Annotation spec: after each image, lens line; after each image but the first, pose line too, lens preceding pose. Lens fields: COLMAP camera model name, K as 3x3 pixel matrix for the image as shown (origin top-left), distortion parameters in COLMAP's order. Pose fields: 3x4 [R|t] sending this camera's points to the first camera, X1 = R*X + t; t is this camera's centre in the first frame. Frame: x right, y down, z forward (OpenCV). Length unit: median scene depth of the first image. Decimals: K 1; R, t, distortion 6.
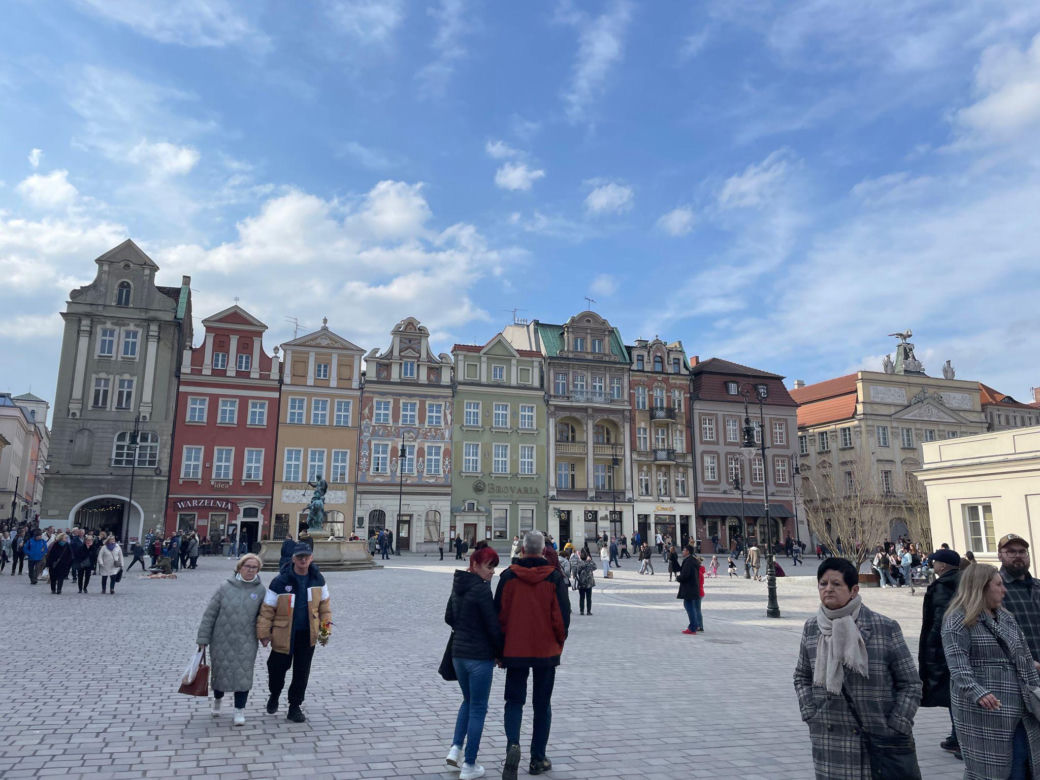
lens RADIAL K [[828.6, 0, 548.6], [0, 828.6, 369.6], [0, 0, 1]] dist [0.112152, -0.157307]
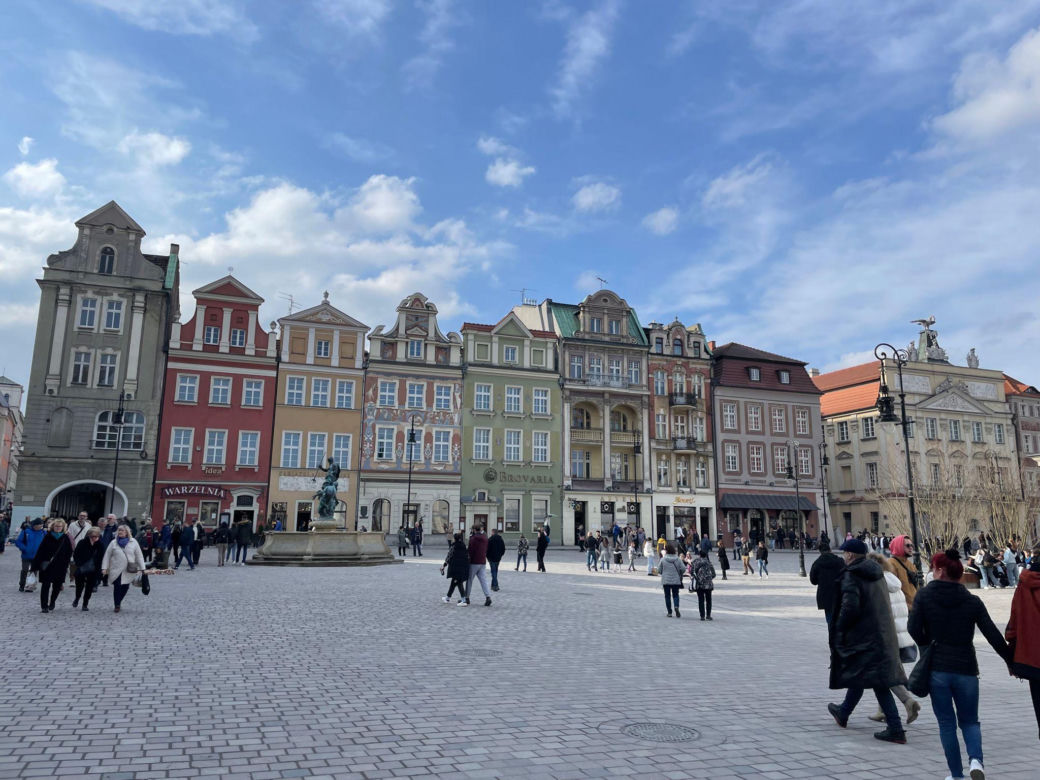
lens RADIAL K [[788.6, 0, 533.6], [0, 788.6, 377.4], [0, 0, 1]] dist [0.095860, -0.126187]
pose [[0.999658, 0.010156, 0.024113, -0.055120], [-0.010354, 0.999914, 0.008108, 0.022376], [-0.024029, -0.008355, 0.999676, 0.107690]]
